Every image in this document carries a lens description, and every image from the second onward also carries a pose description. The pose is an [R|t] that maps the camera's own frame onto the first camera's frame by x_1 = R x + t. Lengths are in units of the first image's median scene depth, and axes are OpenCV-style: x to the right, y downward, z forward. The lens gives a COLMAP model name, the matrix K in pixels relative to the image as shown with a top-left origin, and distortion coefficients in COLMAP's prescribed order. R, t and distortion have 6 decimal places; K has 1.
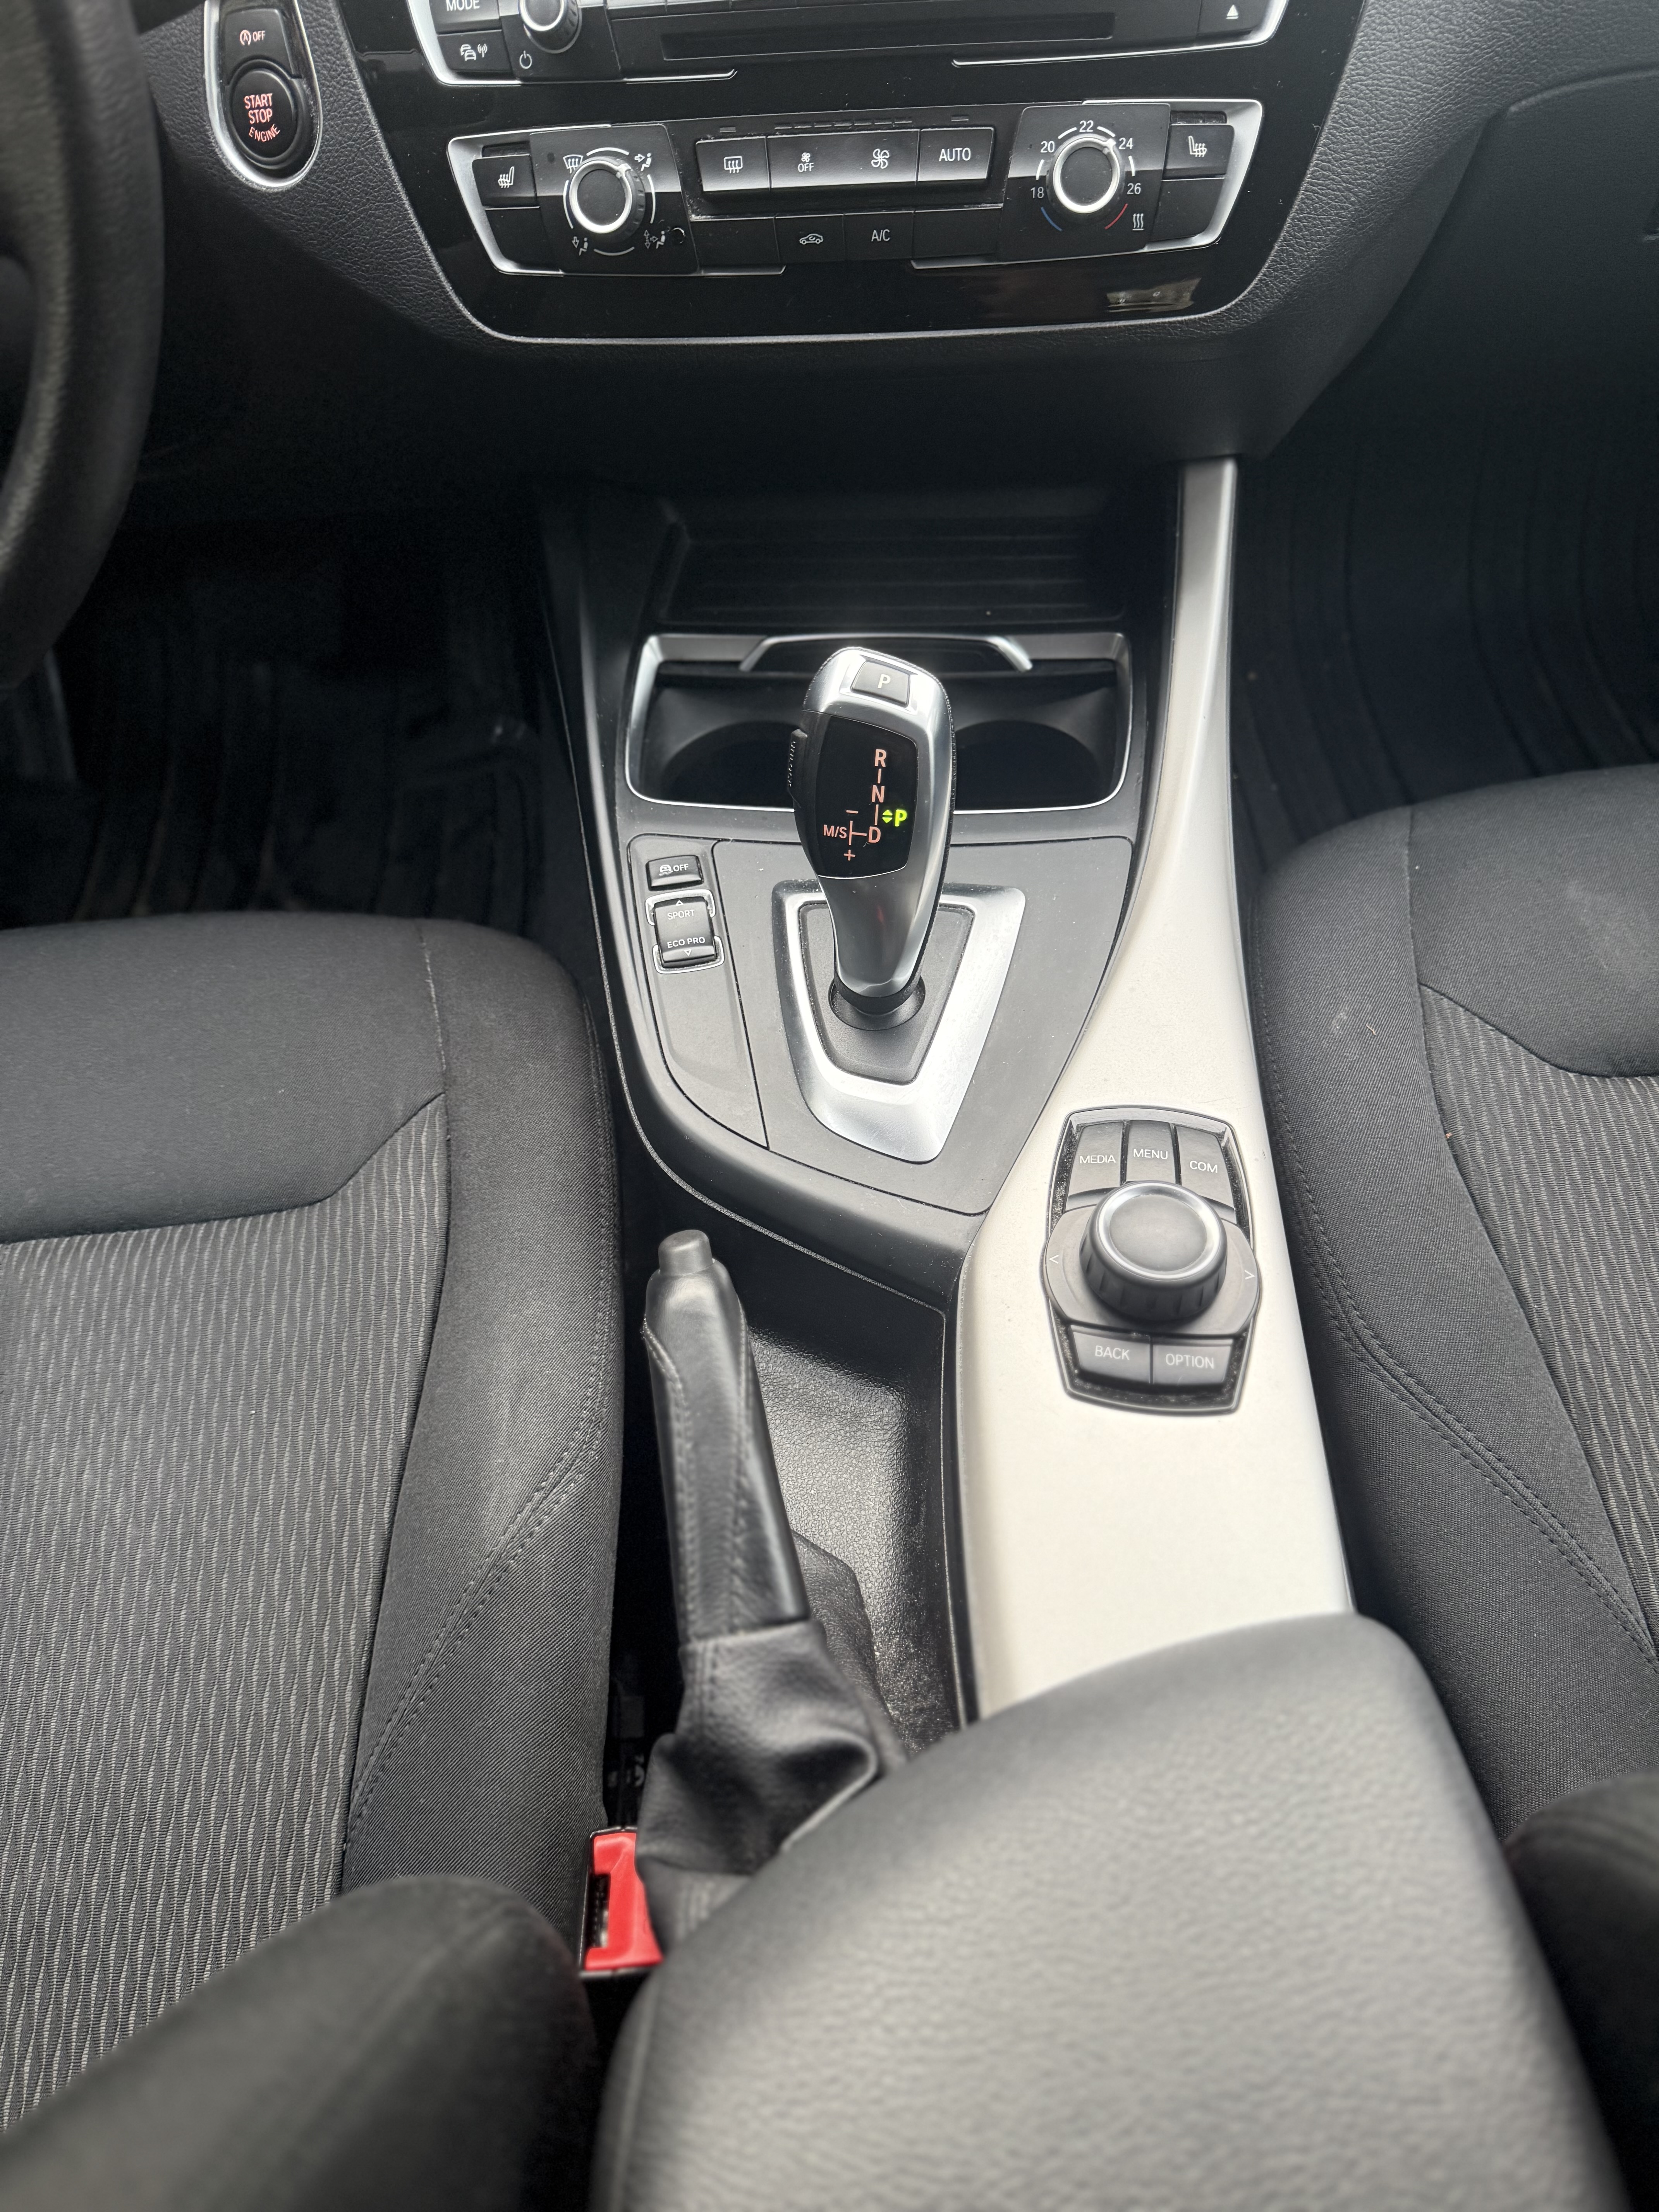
lens RADIAL K [[1630.8, 0, 826.6], [0, 1630.8, 1123.0], [0, 0, 1]] dist [0.052718, -0.071393]
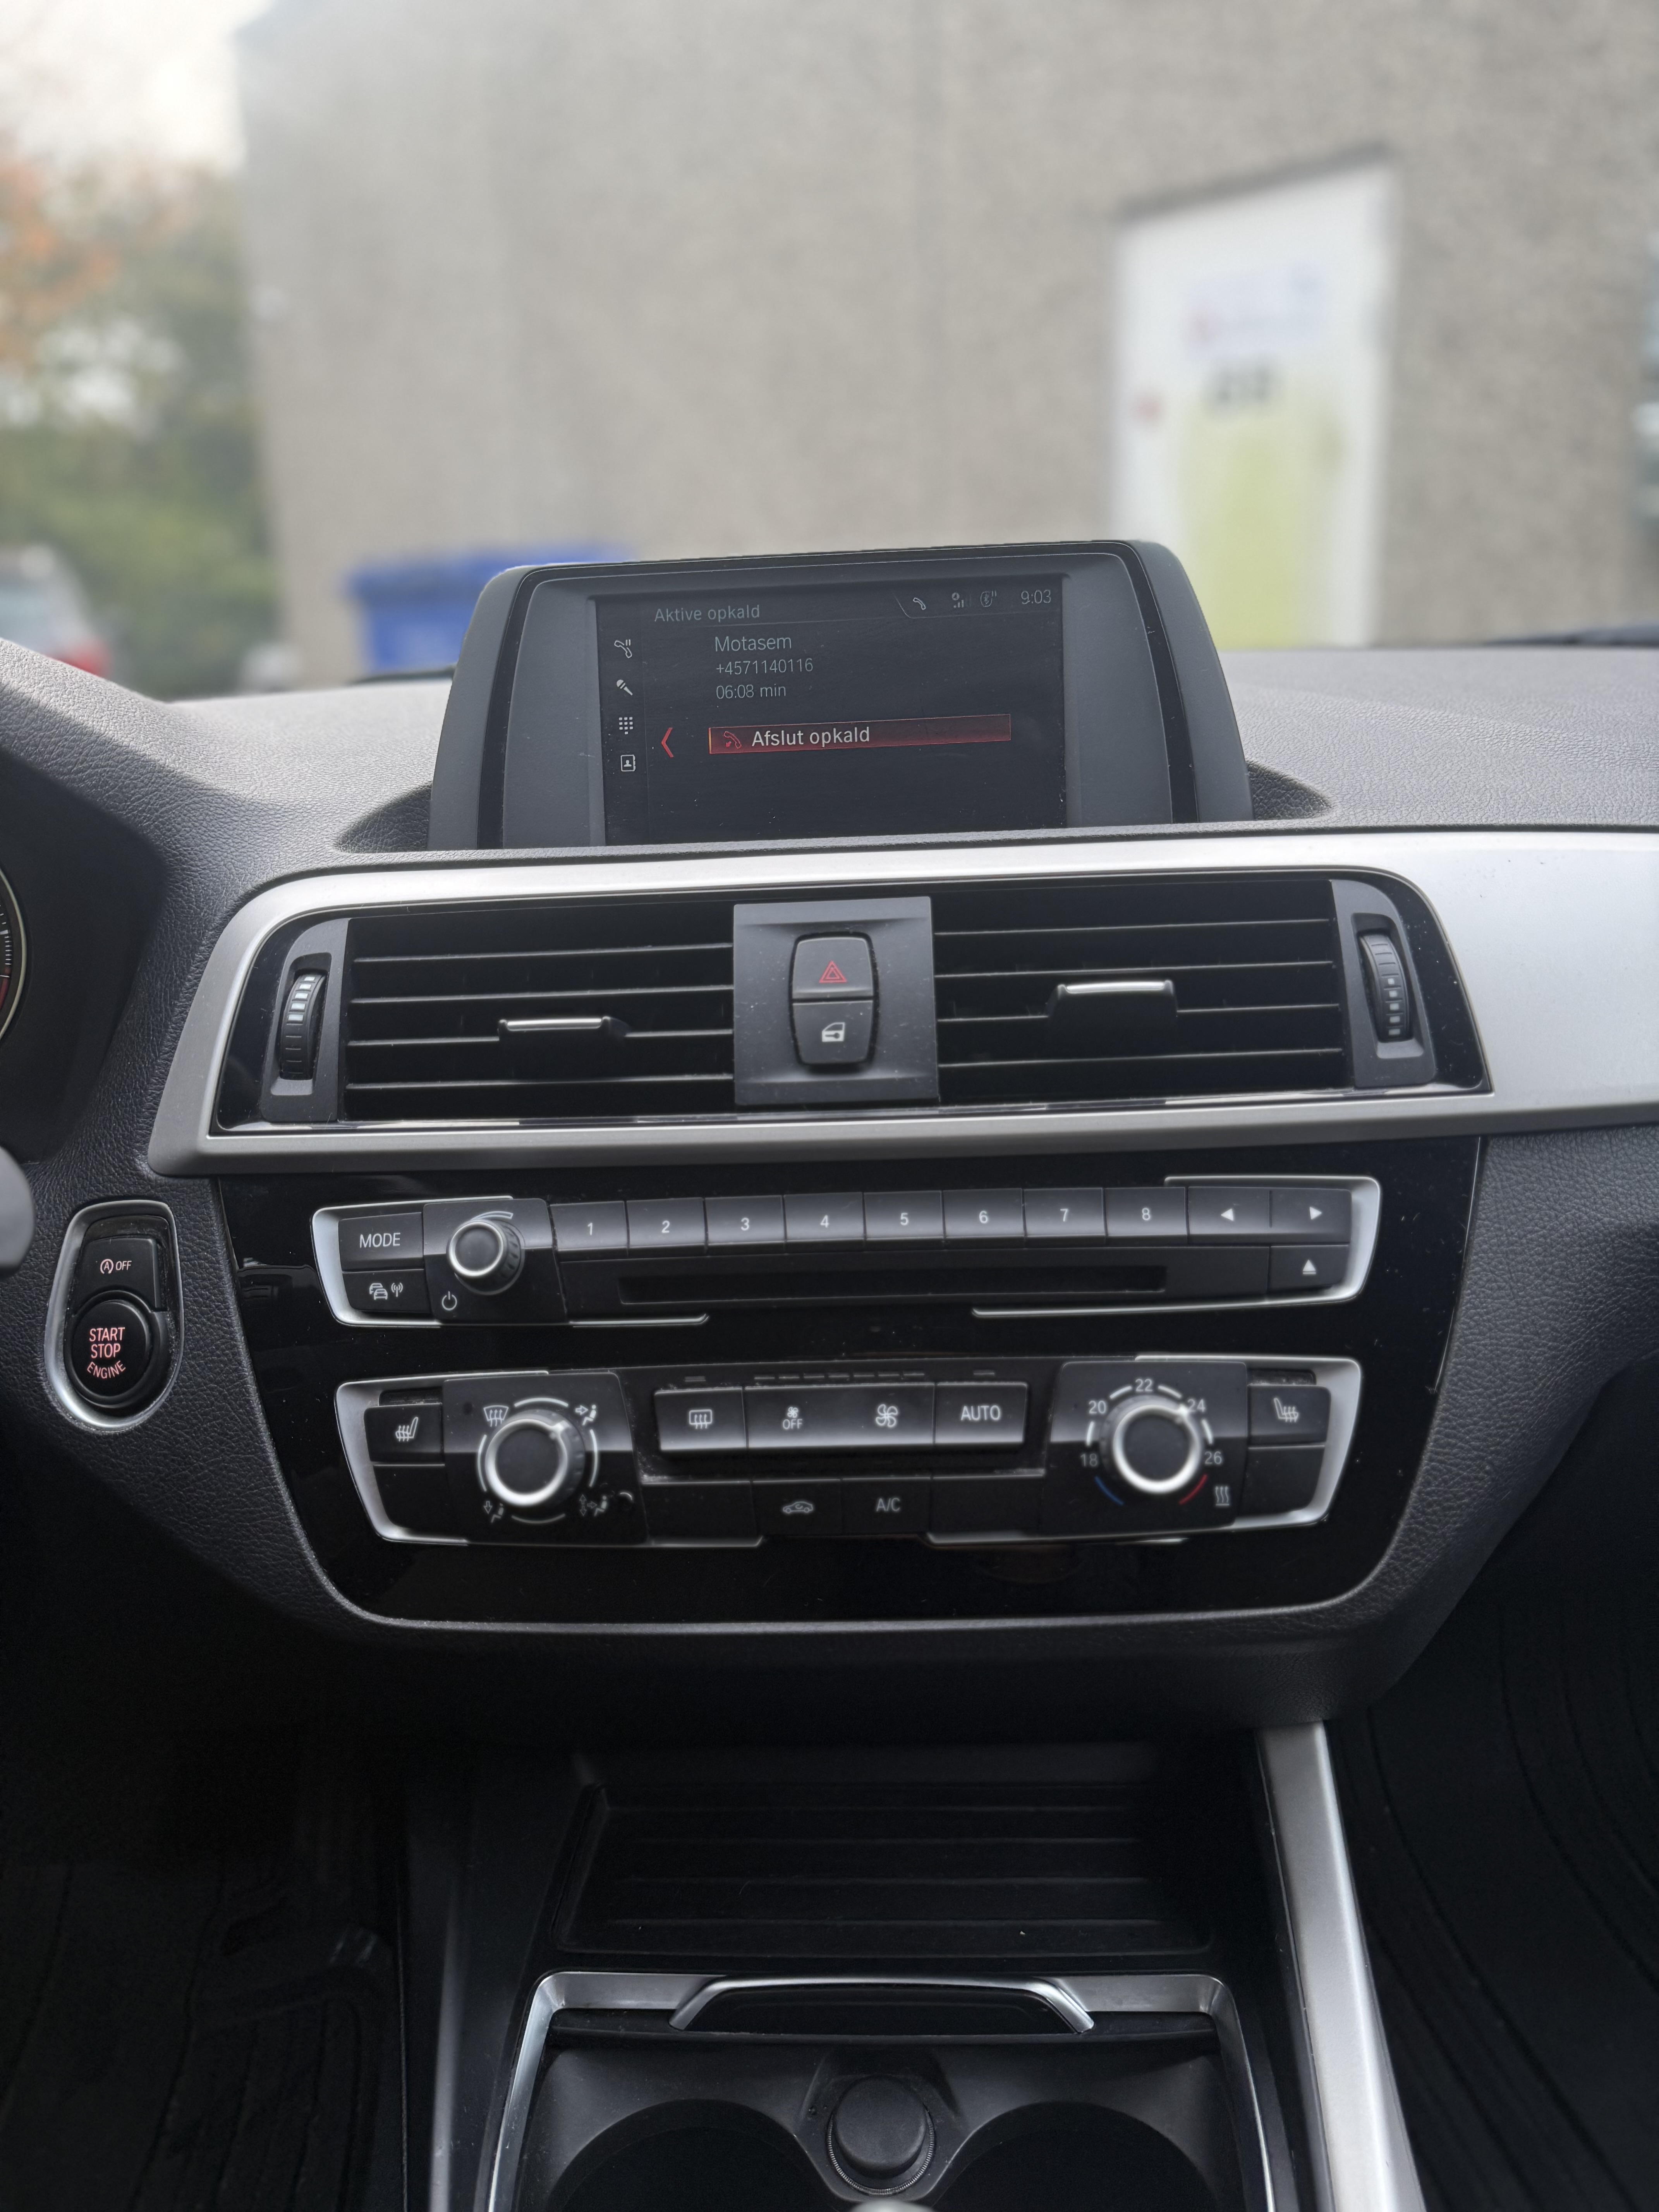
lens RADIAL K [[1575.1, 0, 818.9], [0, 1575.1, 1106.0], [0, 0, 1]] dist [0.168292, -0.354685]
pose [[0.998730, 0.016601, 0.047565, -0.037076], [0.013816, 0.817691, -0.575491, -0.255586], [-0.048448, 0.575417, 0.816424, 0.277895]]
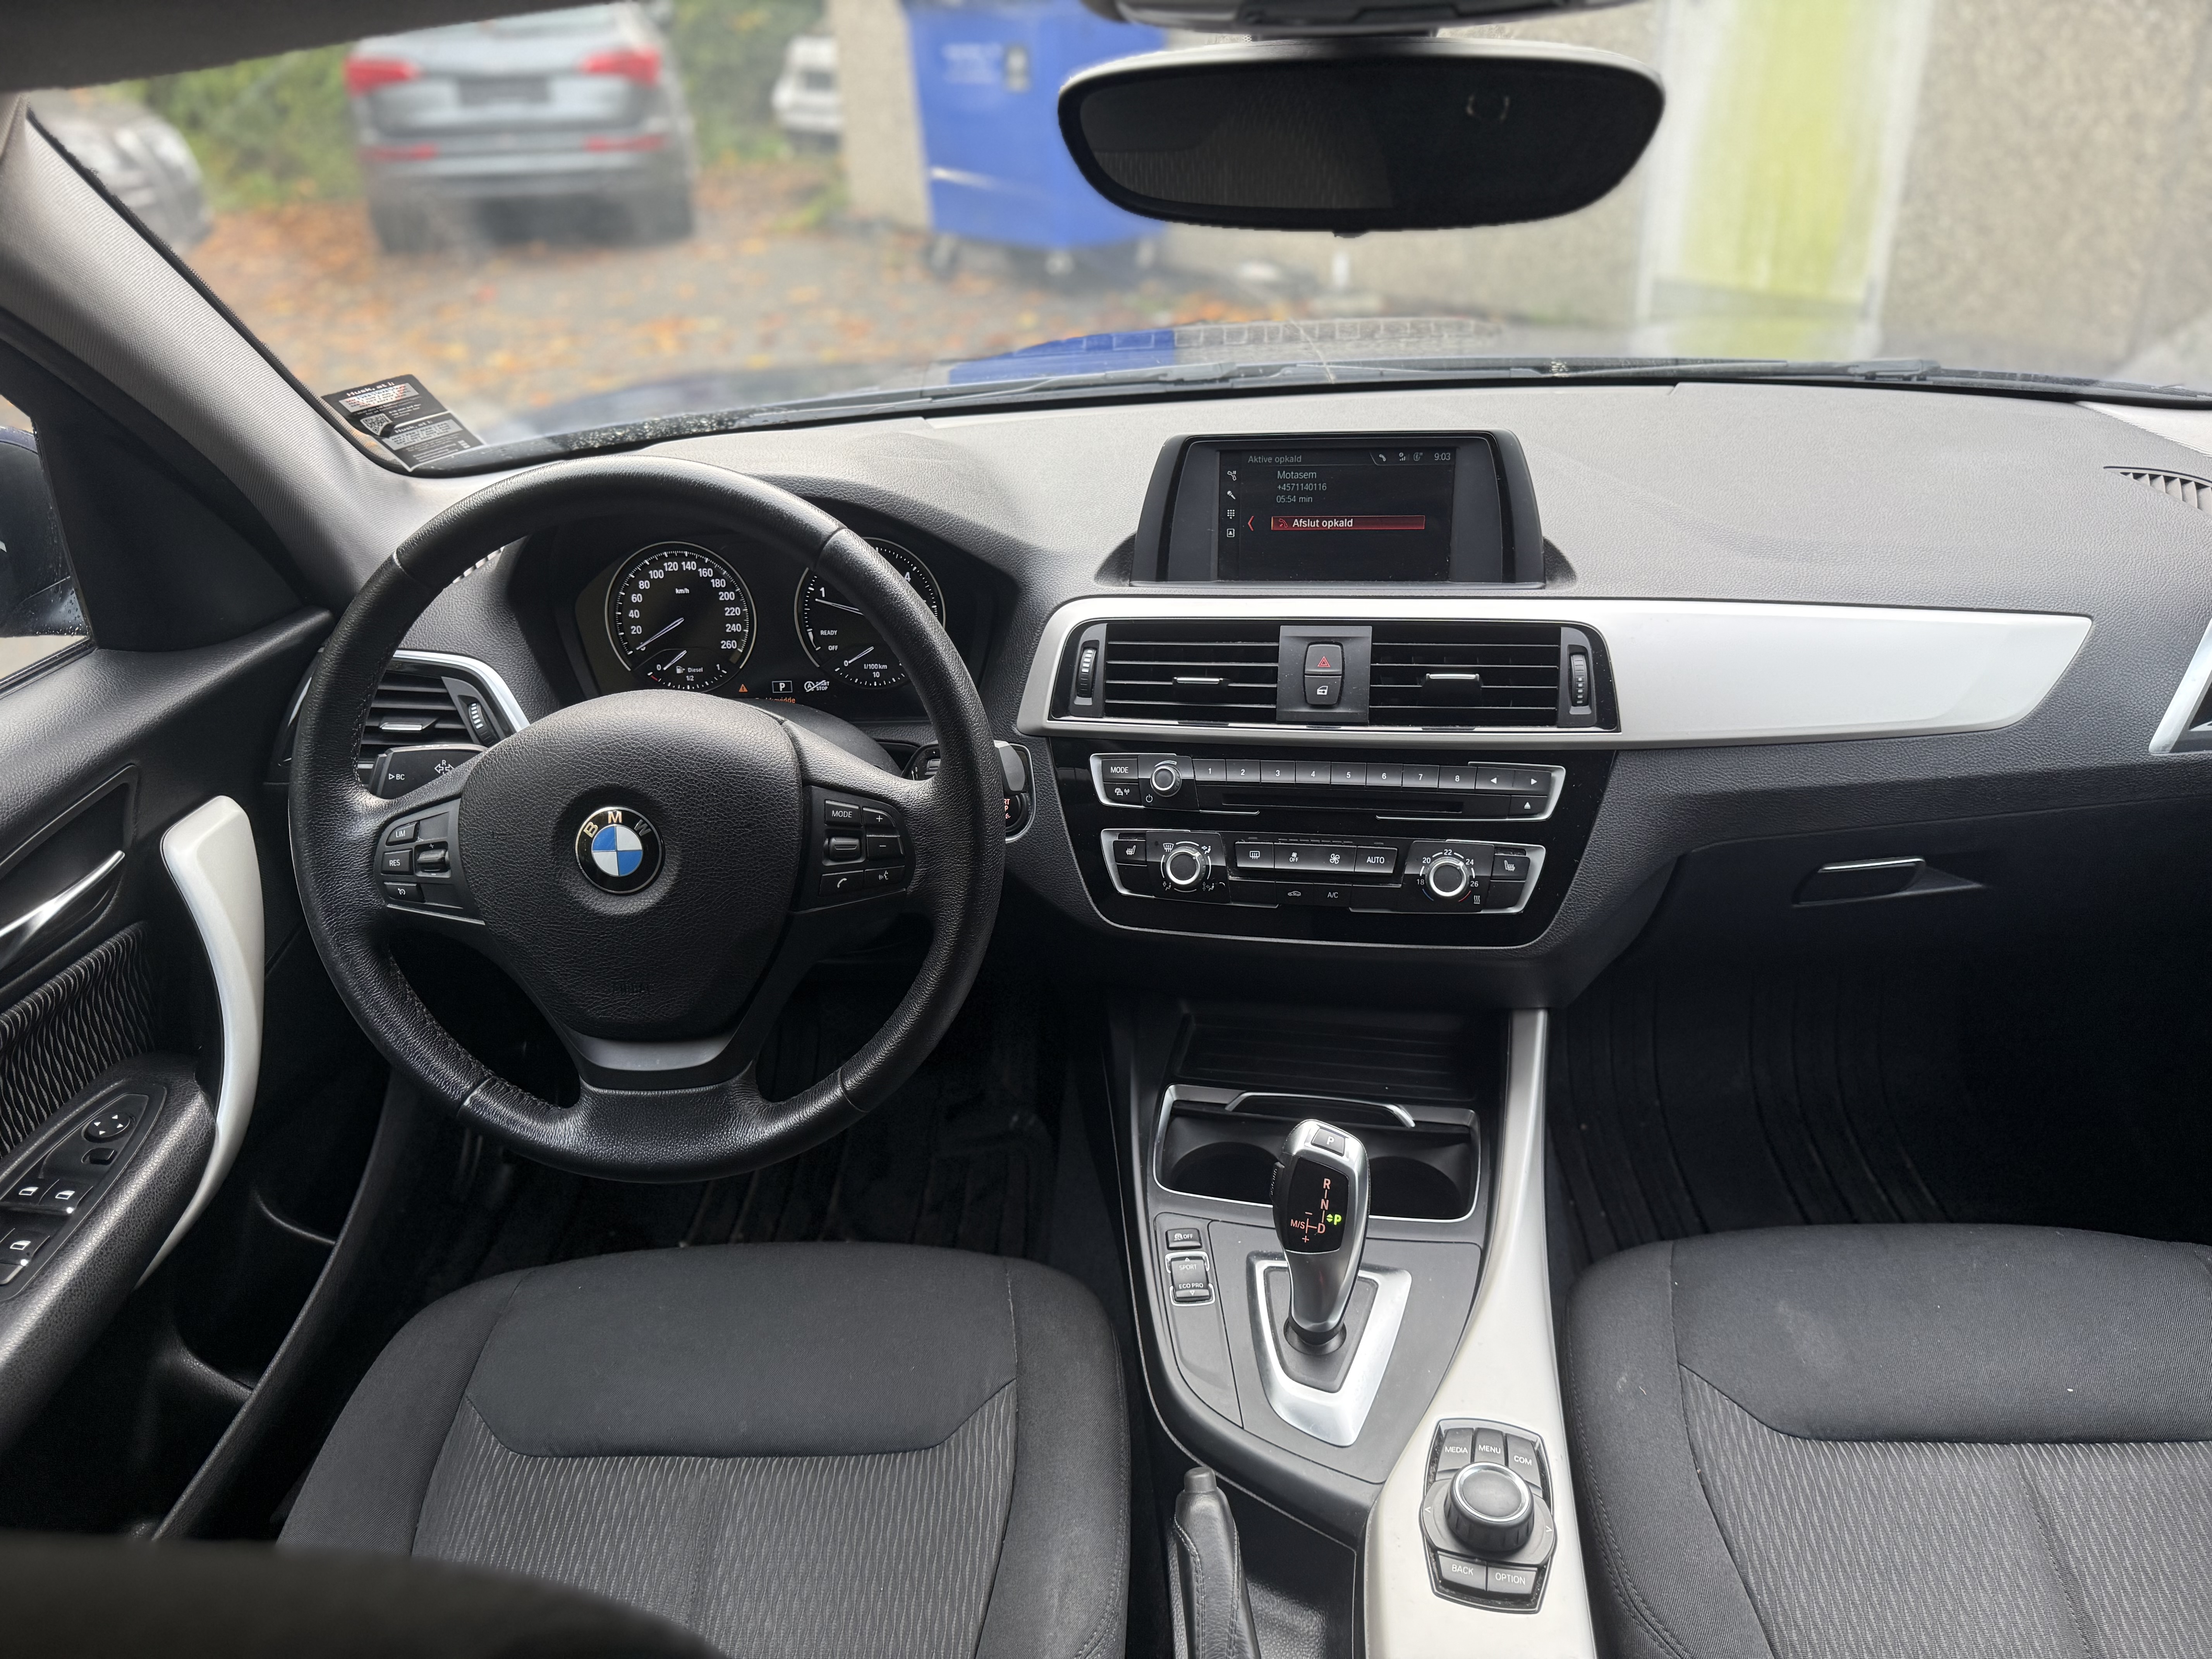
lens RADIAL K [[1575.1, 0, 1106.0], [0, 1575.1, 829.5], [0, 0, 1]] dist [0.168292, -0.354685]
pose [[0.994798, 0.066241, -0.077386, -0.084395], [-0.091409, 0.915758, -0.391194, 0.101640], [0.044953, 0.396233, 0.917049, -0.630935]]
